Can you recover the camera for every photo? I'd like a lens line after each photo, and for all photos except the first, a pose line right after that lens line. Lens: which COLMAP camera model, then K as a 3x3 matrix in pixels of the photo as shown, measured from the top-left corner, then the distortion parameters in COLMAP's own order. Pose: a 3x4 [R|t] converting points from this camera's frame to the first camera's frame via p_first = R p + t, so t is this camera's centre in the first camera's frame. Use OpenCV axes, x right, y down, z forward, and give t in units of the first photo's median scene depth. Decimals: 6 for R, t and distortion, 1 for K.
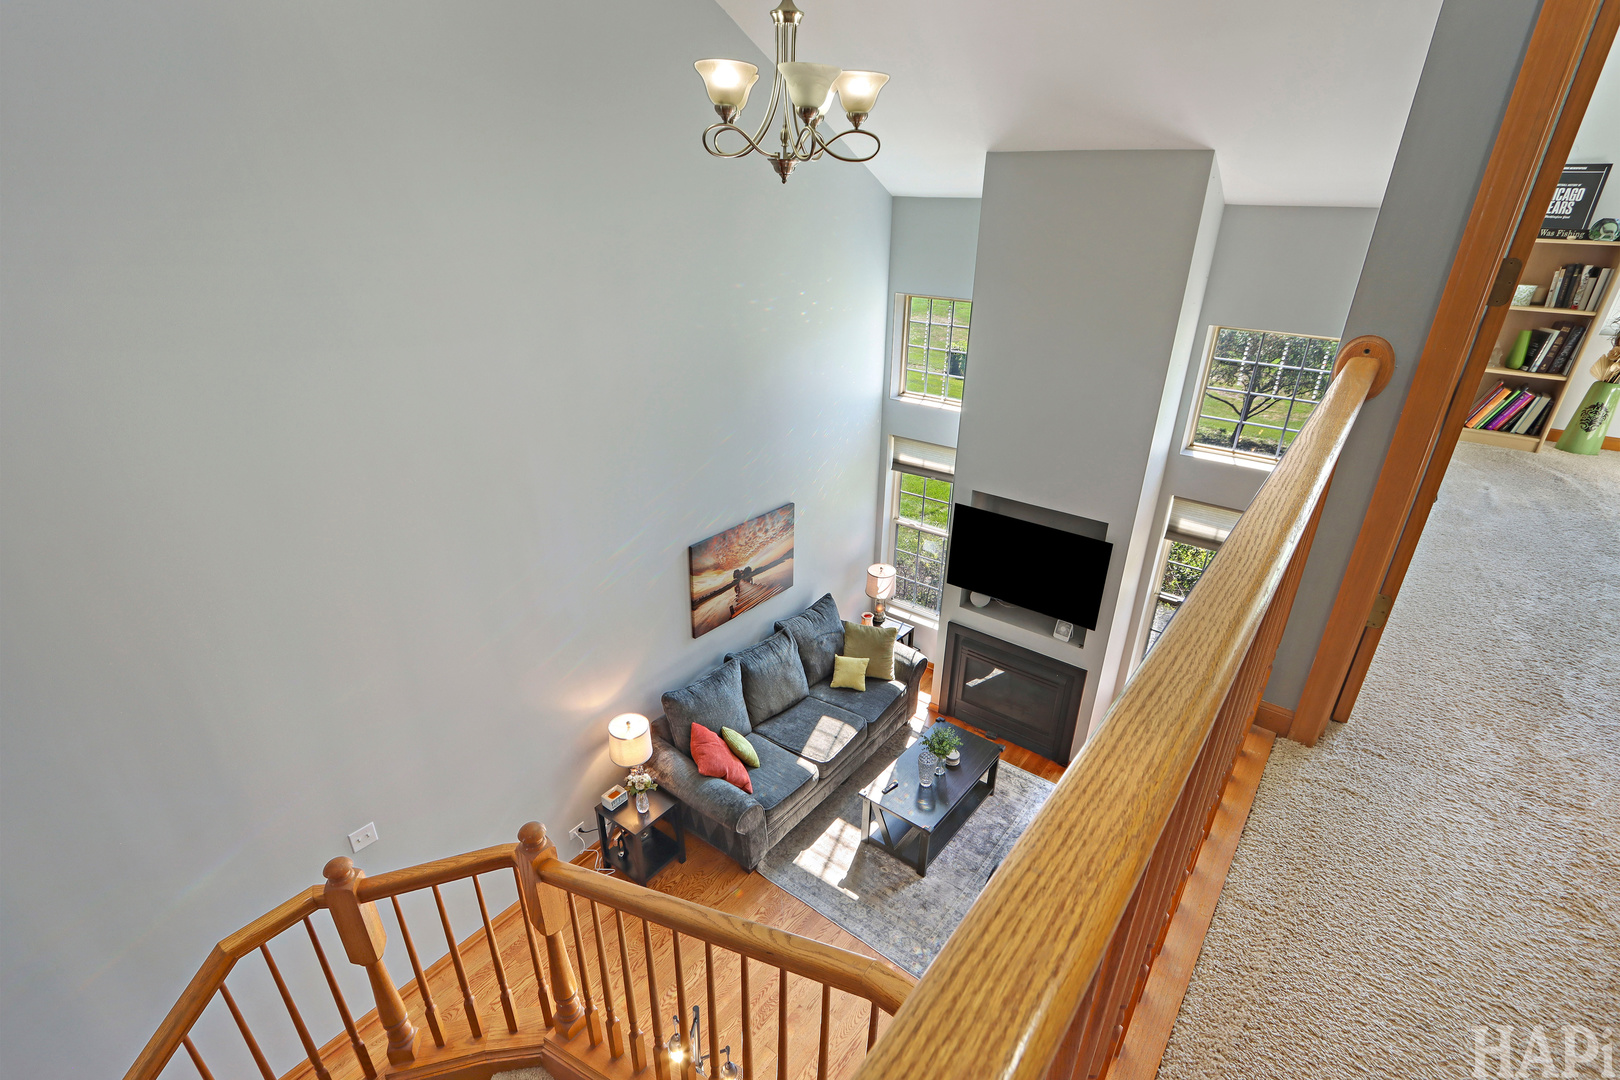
lens RADIAL K [[760.6, 0, 798.0], [0, 760.6, 562.5], [0, 0, 1]] dist [-0.003881, -0.000434]
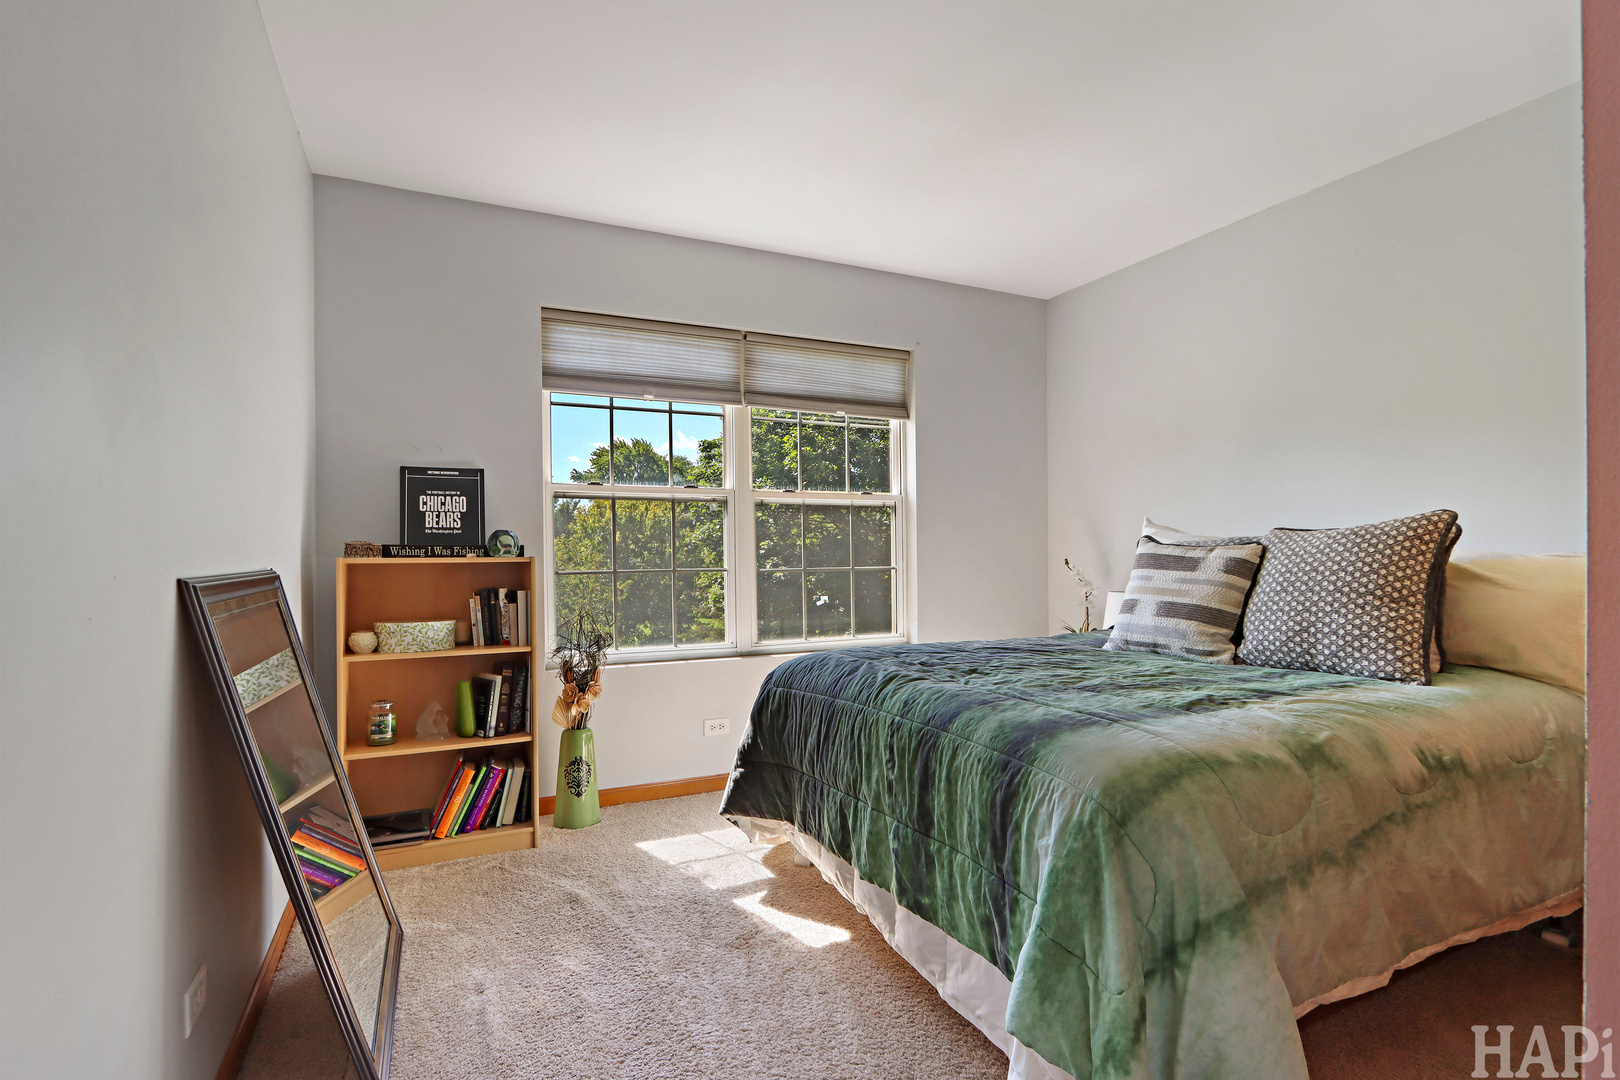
lens RADIAL K [[760.6, 0, 798.0], [0, 760.6, 562.5], [0, 0, 1]] dist [-0.003881, -0.000434]
pose [[0.445370, -0.018393, 0.895158, 0.497724], [0.401907, 0.897508, -0.181520, -0.161204], [-0.800073, 0.440614, 0.407116, 0.444686]]
